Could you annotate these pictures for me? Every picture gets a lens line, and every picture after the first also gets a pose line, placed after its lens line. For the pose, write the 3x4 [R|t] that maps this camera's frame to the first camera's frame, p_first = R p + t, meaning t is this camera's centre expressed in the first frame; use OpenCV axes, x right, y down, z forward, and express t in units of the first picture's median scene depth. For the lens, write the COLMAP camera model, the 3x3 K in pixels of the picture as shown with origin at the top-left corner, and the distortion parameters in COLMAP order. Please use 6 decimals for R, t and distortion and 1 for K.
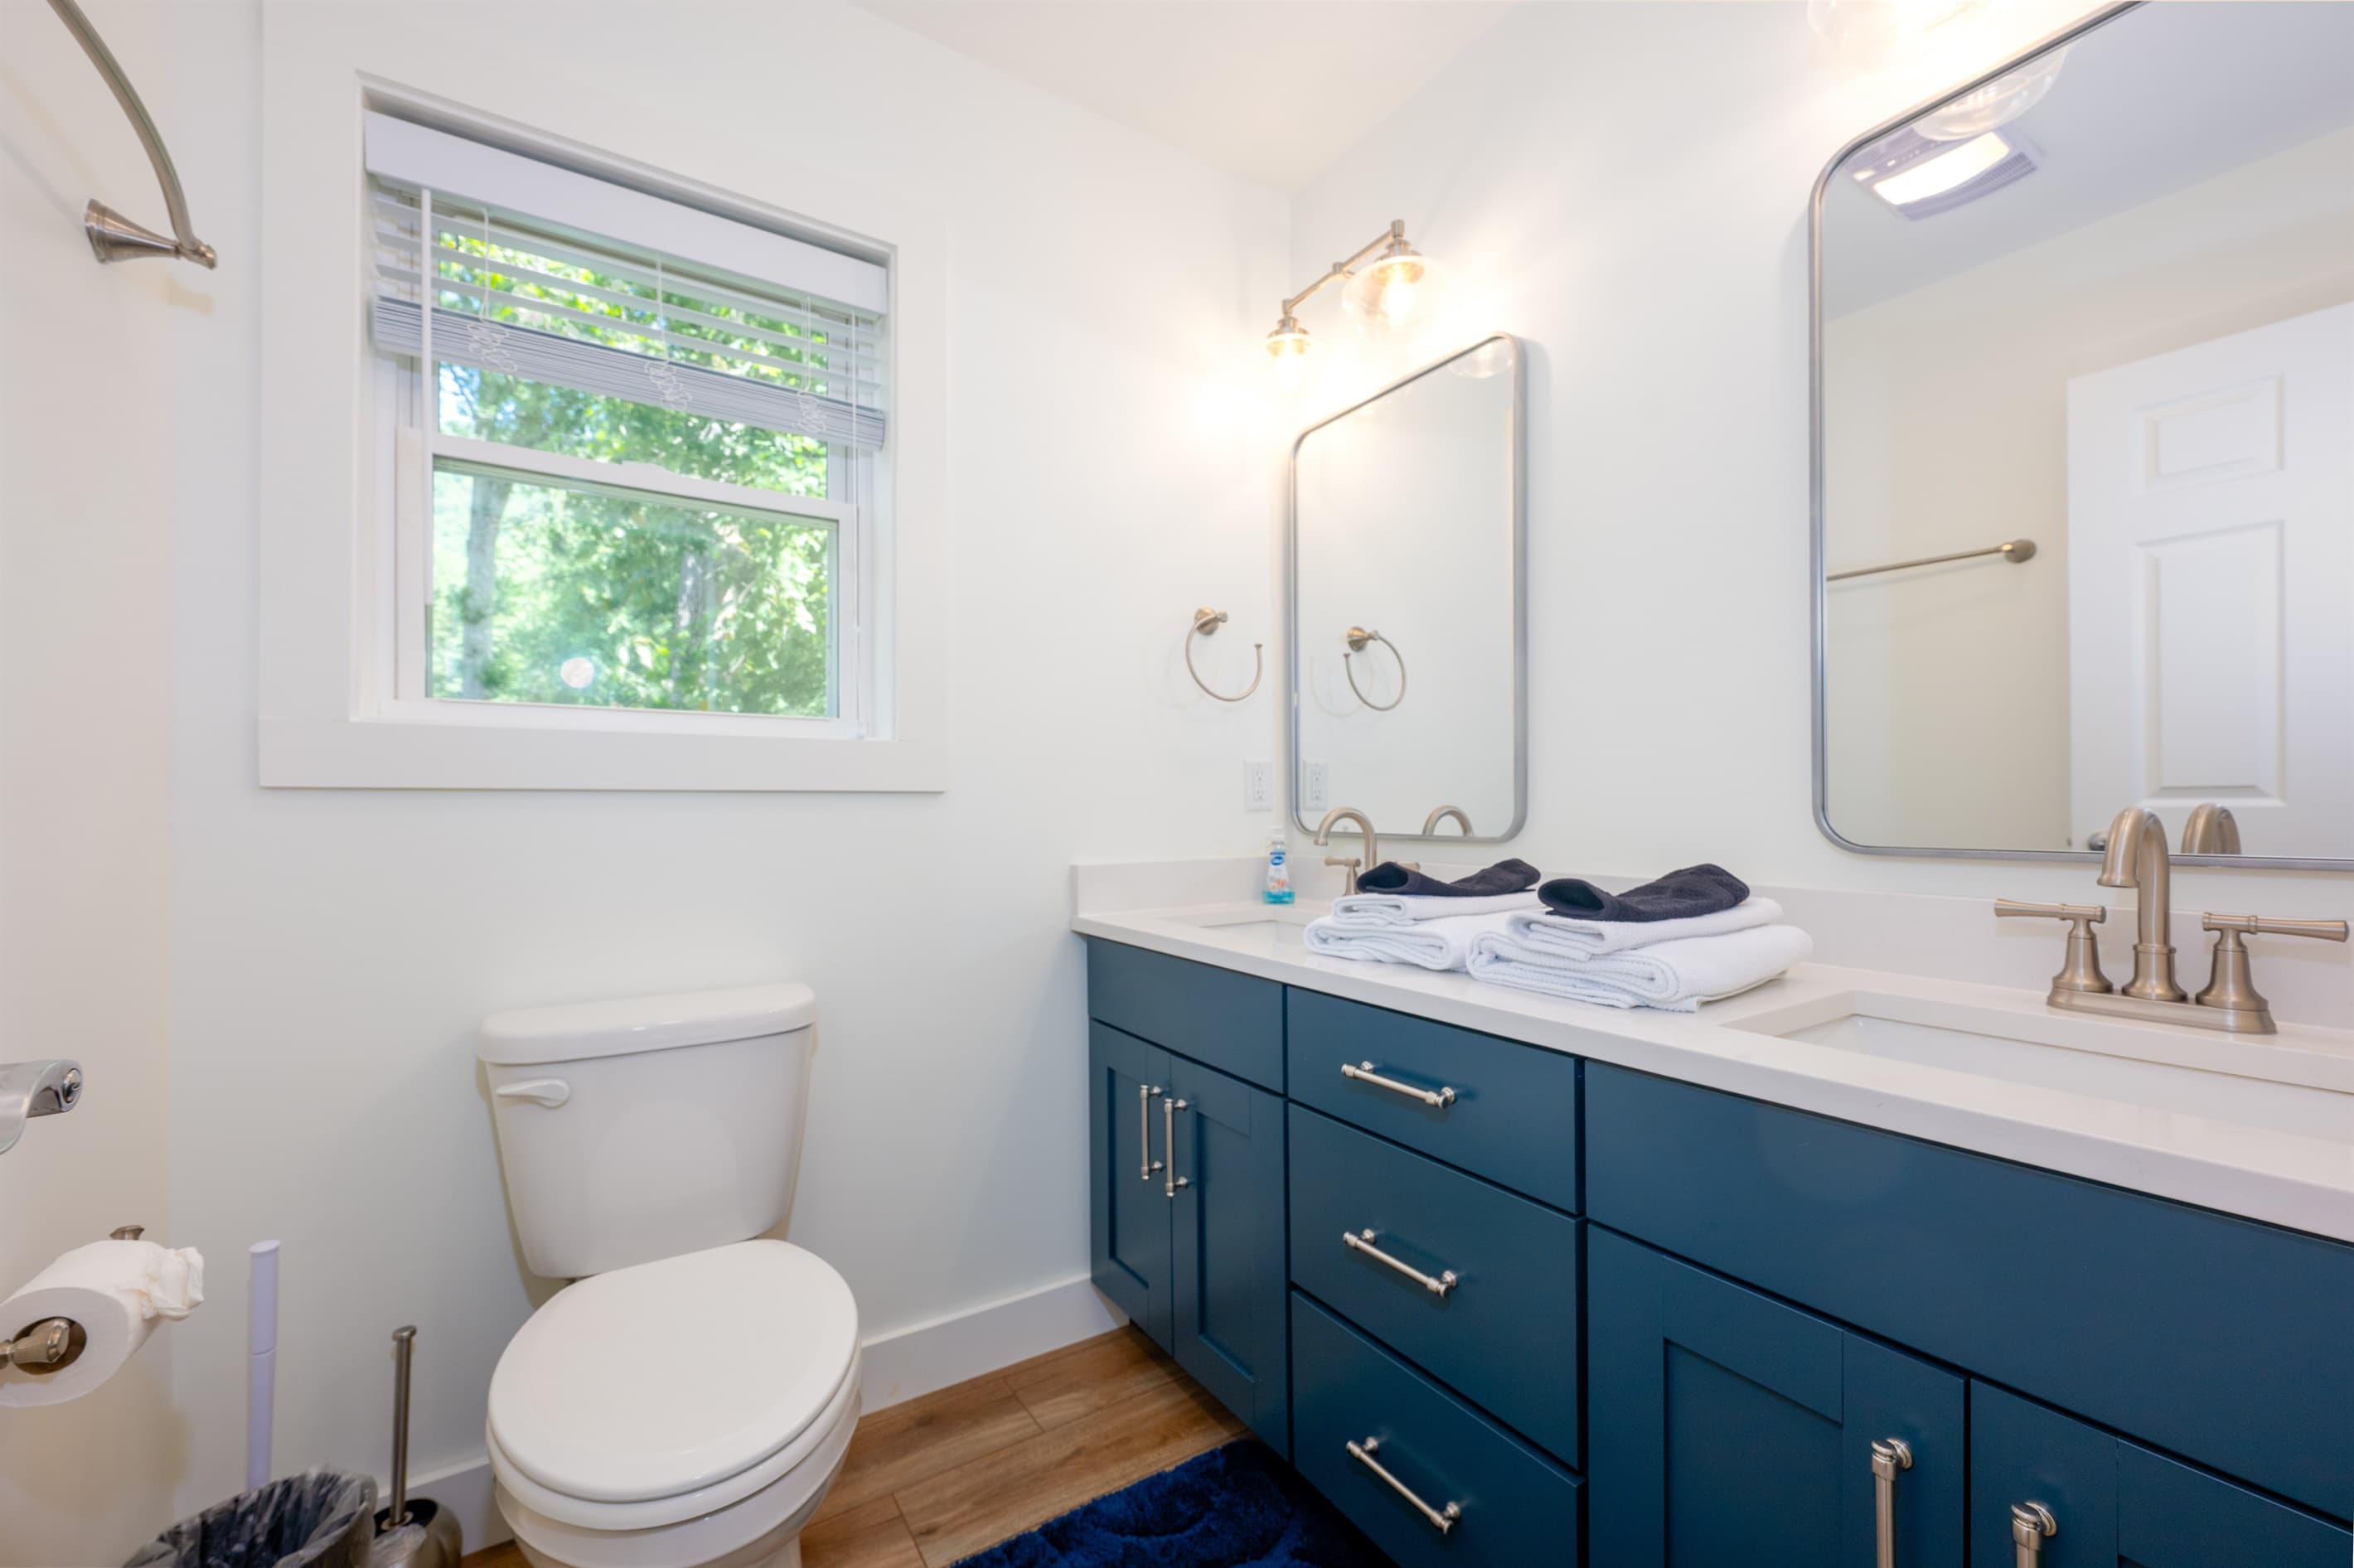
lens RADIAL K [[934.6, 0, 1186.5], [0, 934.6, 800.3], [0, 0, 1]] dist [-0.000216, 0.000130]
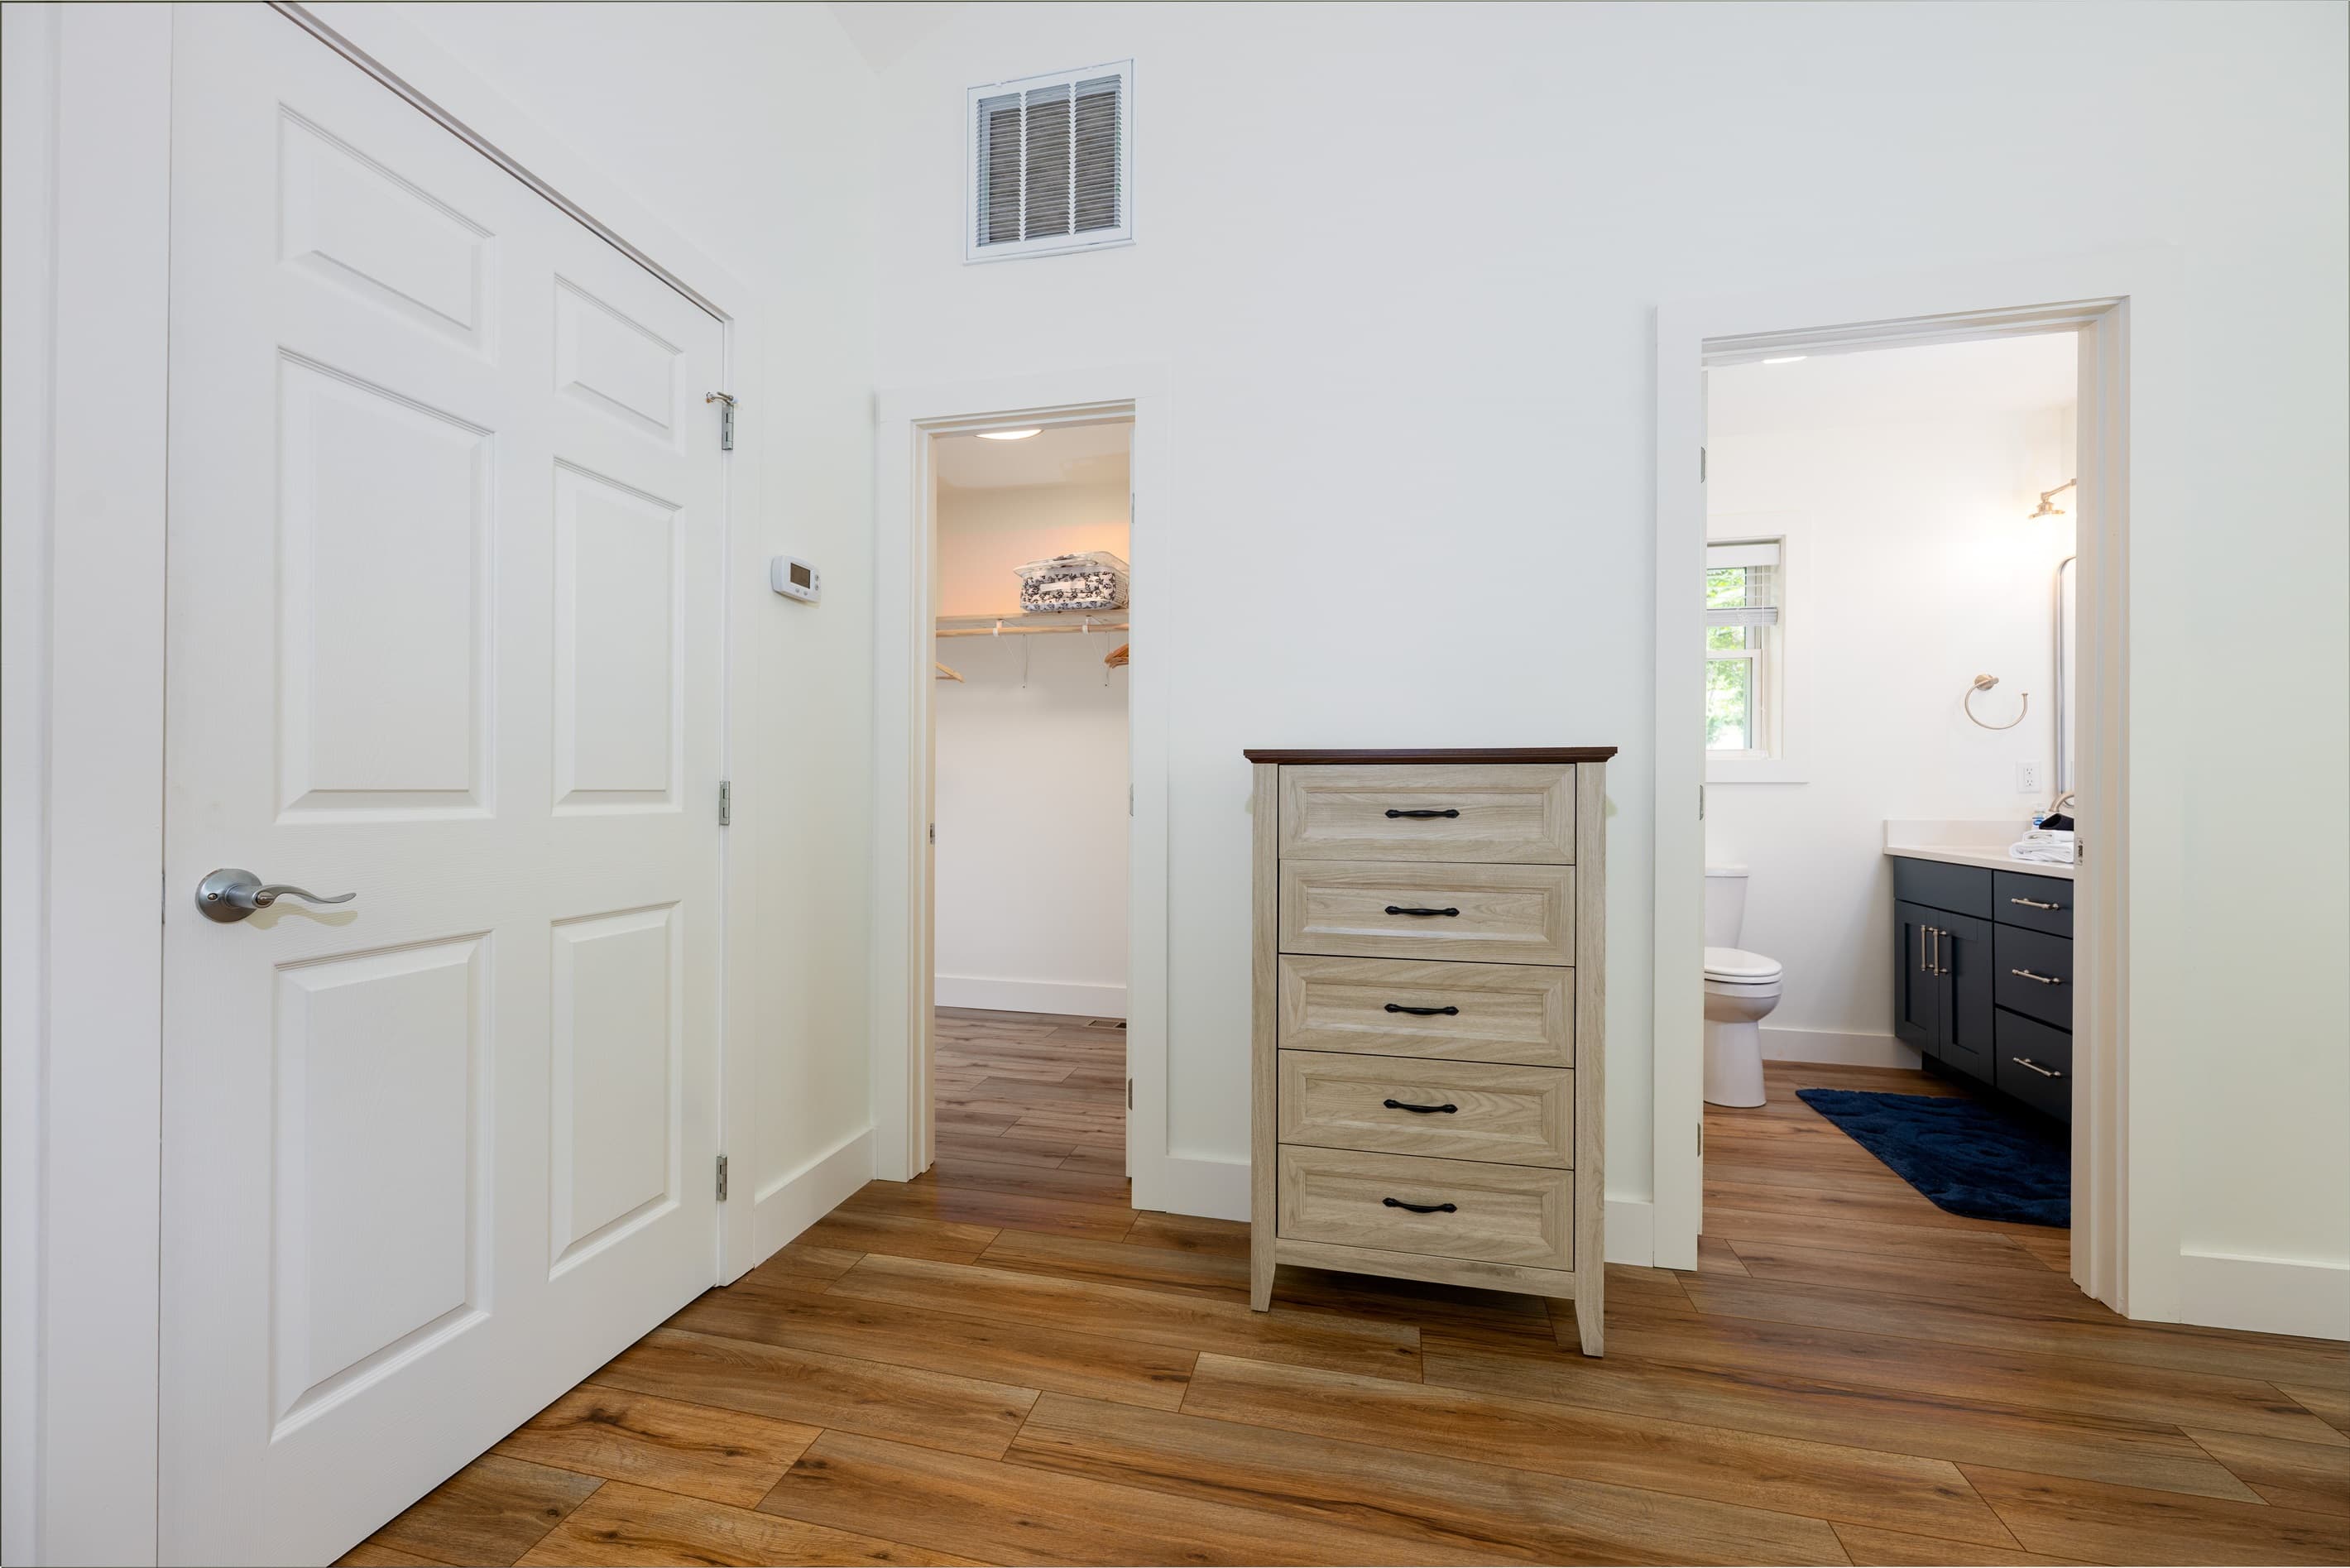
lens RADIAL K [[933.1, 0, 1179.2], [0, 933.1, 793.4], [0, 0, 1]] dist [-0.000216, 0.000130]
pose [[0.688599, 0.011166, -0.725056, 0.296655], [-0.000850, 0.999893, 0.014591, -0.011797], [0.725142, -0.009431, 0.688535, -1.509277]]
